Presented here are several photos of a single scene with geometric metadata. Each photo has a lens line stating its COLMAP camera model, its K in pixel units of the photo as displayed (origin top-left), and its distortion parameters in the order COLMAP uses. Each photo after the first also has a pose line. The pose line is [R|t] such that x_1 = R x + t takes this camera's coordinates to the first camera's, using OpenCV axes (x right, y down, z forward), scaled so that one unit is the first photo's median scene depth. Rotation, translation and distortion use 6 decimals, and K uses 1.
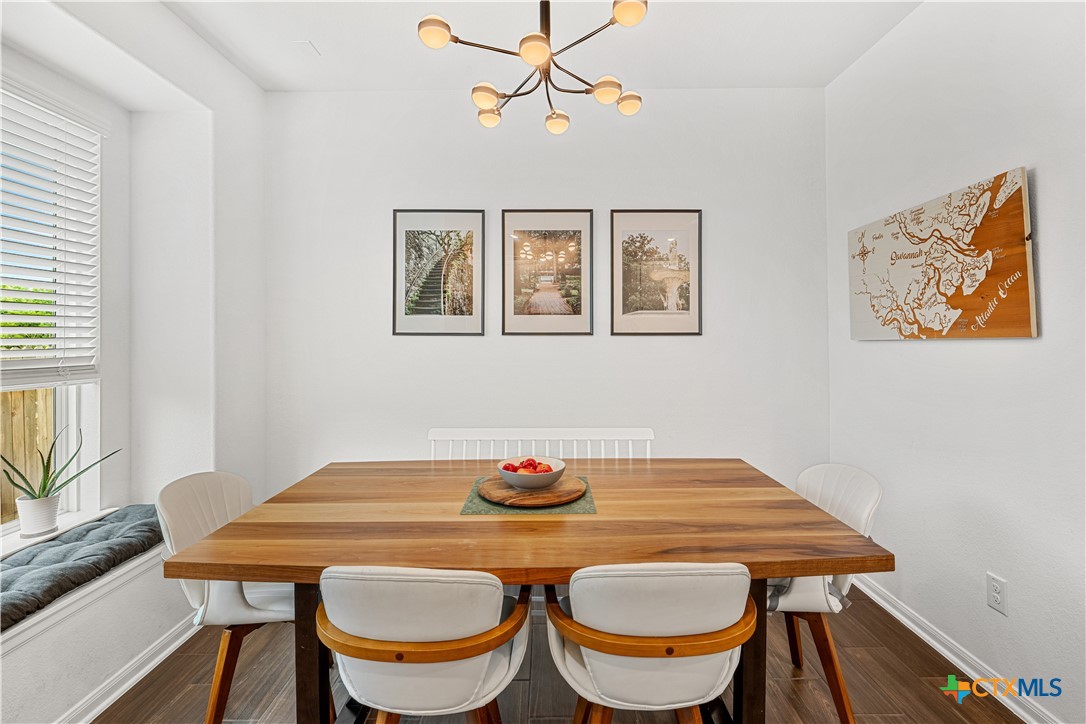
lens RADIAL K [[492.4, 0, 548.2], [0, 492.4, 334.5], [0, 0, 1]] dist [-0.000955, -0.000427]
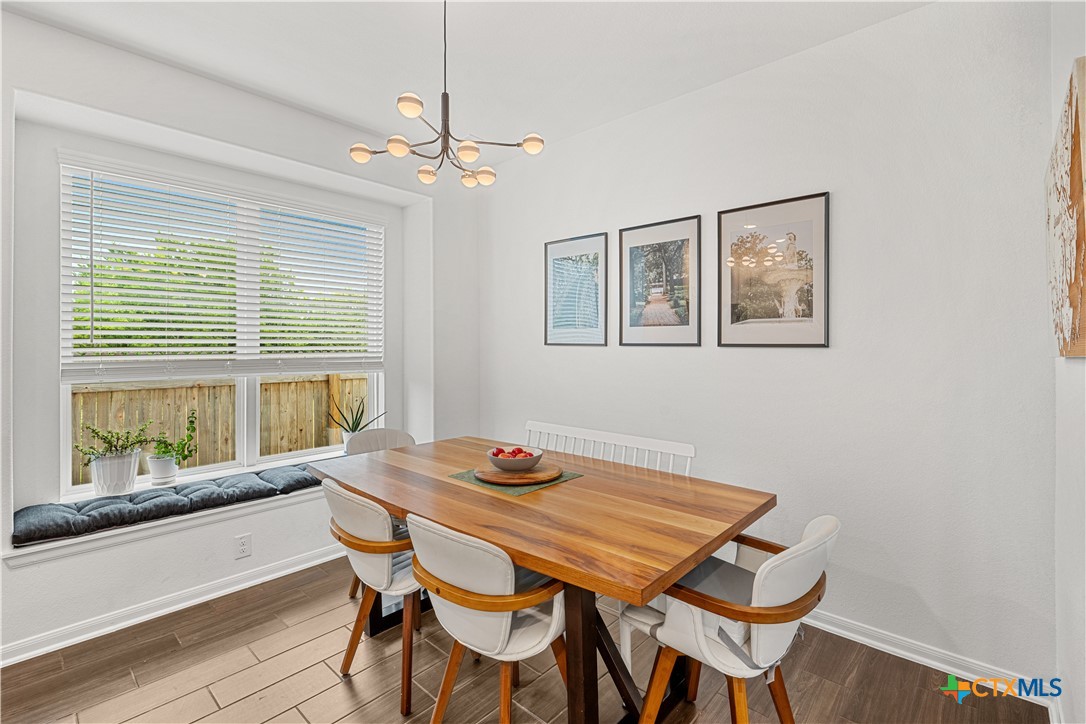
lens RADIAL K [[492.4, 0, 547.5], [0, 492.4, 344.8], [0, 0, 1]] dist [-0.000955, -0.000427]
pose [[0.740661, 0.004847, -0.671861, 0.514548], [-0.004204, 0.999988, 0.002580, -0.002891], [0.671866, 0.000914, 0.740673, 0.091435]]
